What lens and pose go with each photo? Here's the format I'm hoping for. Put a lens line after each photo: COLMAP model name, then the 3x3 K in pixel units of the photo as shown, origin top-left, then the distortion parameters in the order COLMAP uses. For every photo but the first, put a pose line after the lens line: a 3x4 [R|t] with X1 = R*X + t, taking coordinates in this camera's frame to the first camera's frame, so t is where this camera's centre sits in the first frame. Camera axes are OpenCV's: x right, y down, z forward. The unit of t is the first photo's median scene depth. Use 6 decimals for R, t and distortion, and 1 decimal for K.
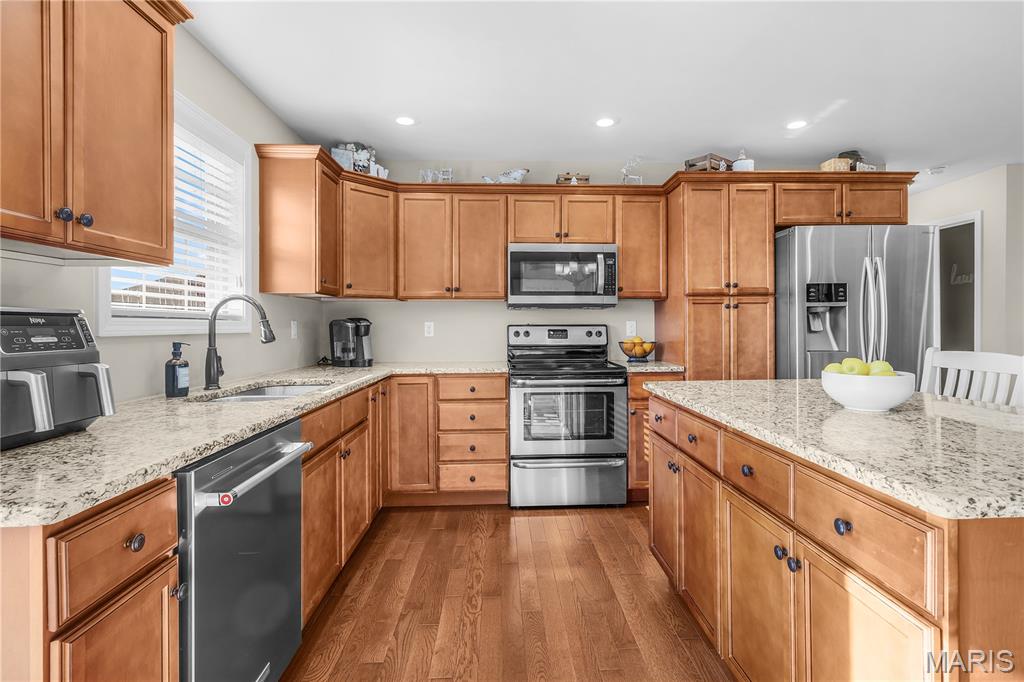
lens RADIAL K [[481.0, 0, 523.3], [0, 481.0, 323.5], [0, 0, 1]] dist [0.002055, 0.000277]
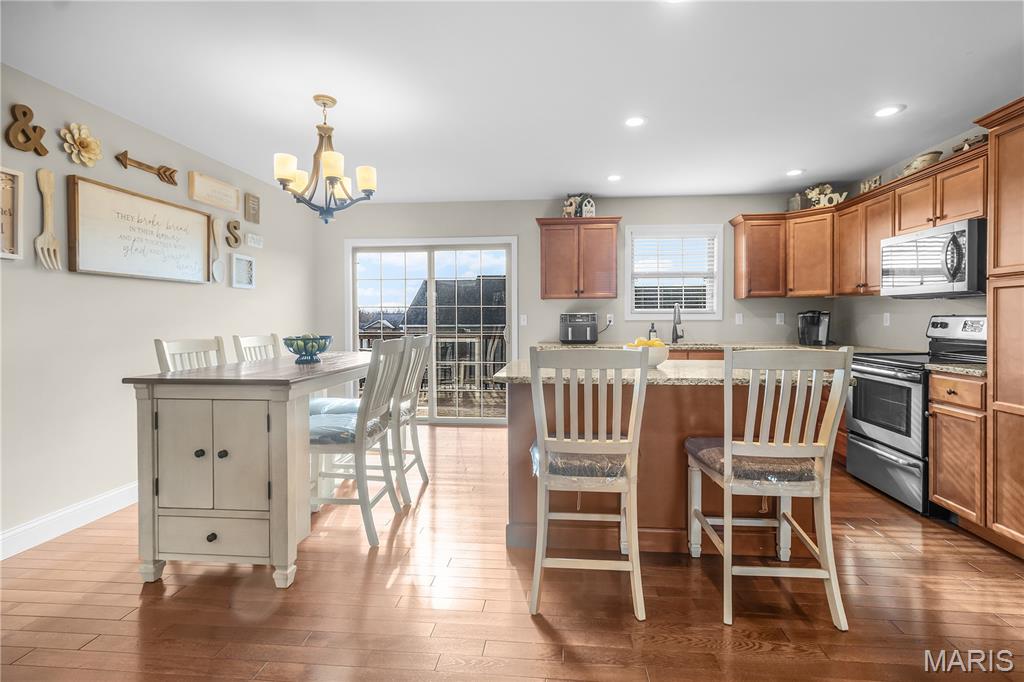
lens RADIAL K [[481.0, 0, 523.3], [0, 481.0, 323.5], [0, 0, 1]] dist [0.002055, 0.000277]
pose [[-0.138207, 0.017224, -0.990254, 1.186339], [0.009962, 0.999822, 0.016000, -0.005539], [0.990353, -0.007653, -0.138354, 0.369509]]
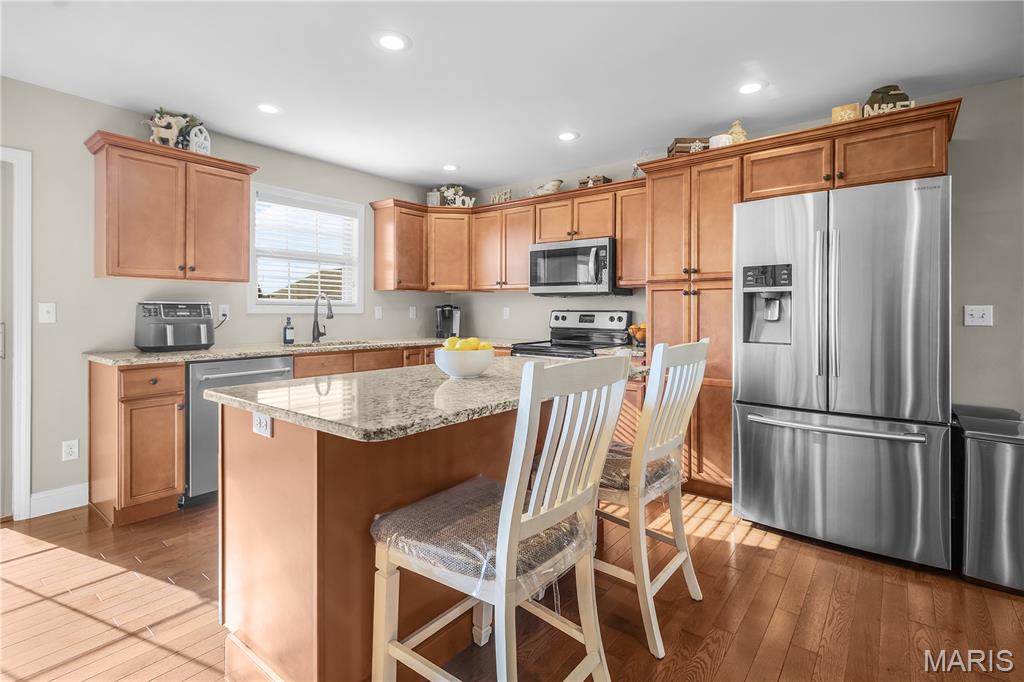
lens RADIAL K [[481.6, 0, 529.3], [0, 481.6, 311.5], [0, 0, 1]] dist [0.000111, -0.000232]
pose [[0.762643, 0.008580, -0.646763, 0.805698], [-0.004506, 0.999958, 0.007952, -0.004227], [0.646804, -0.003150, 0.762650, 0.049291]]
